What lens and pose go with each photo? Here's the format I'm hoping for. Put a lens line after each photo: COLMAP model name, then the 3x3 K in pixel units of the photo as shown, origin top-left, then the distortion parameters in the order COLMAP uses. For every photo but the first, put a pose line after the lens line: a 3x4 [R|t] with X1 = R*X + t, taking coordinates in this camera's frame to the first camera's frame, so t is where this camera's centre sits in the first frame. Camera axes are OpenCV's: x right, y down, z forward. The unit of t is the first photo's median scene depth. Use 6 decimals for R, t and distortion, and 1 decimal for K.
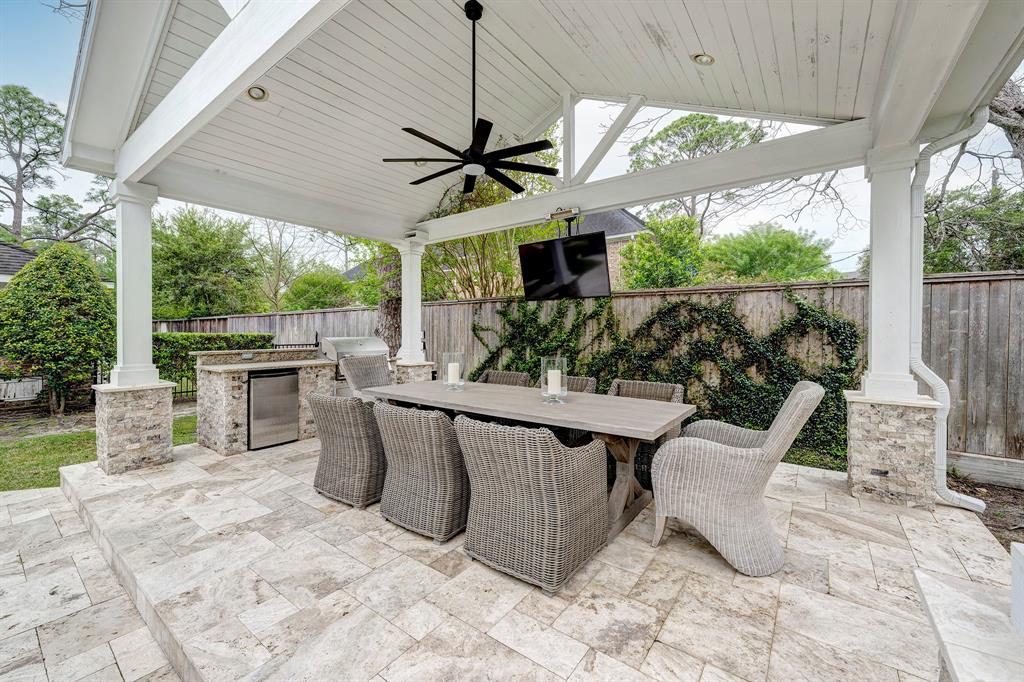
lens RADIAL K [[404.4, 0, 512.0], [0, 404.4, 341.0], [0, 0, 1]] dist [-0.000039, 0.000017]
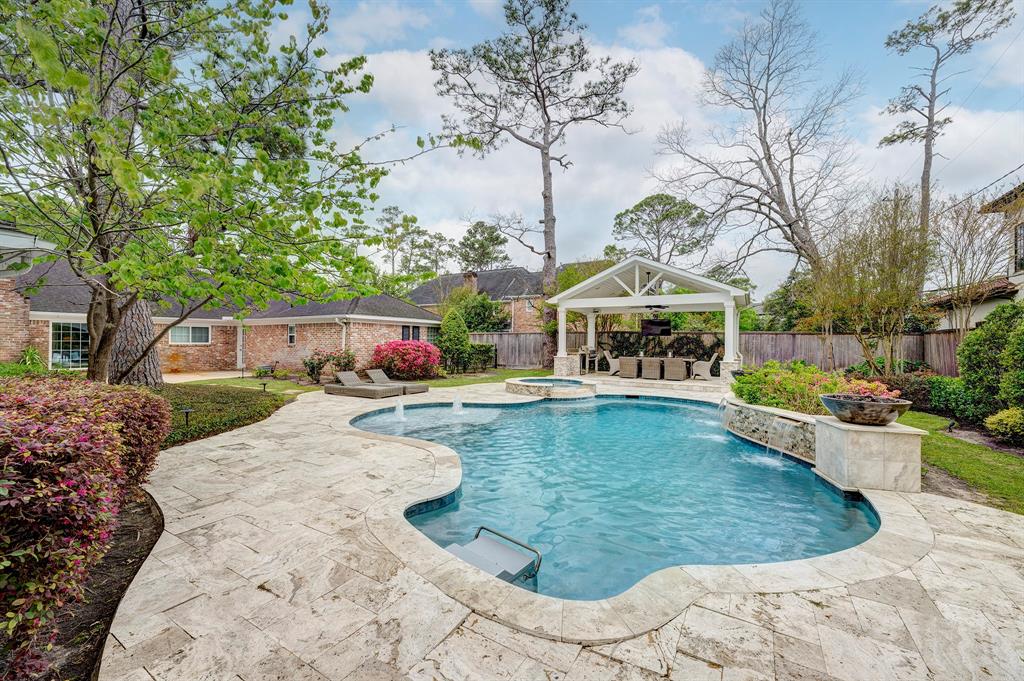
lens RADIAL K [[404.4, 0, 512.0], [0, 404.4, 340.5], [0, 0, 1]] dist [-0.000039, 0.000017]
pose [[0.994160, 0.015298, 0.106828, -1.091372], [-0.011012, 0.999115, -0.040603, 0.071297], [-0.107355, 0.039189, 0.993448, -1.734410]]
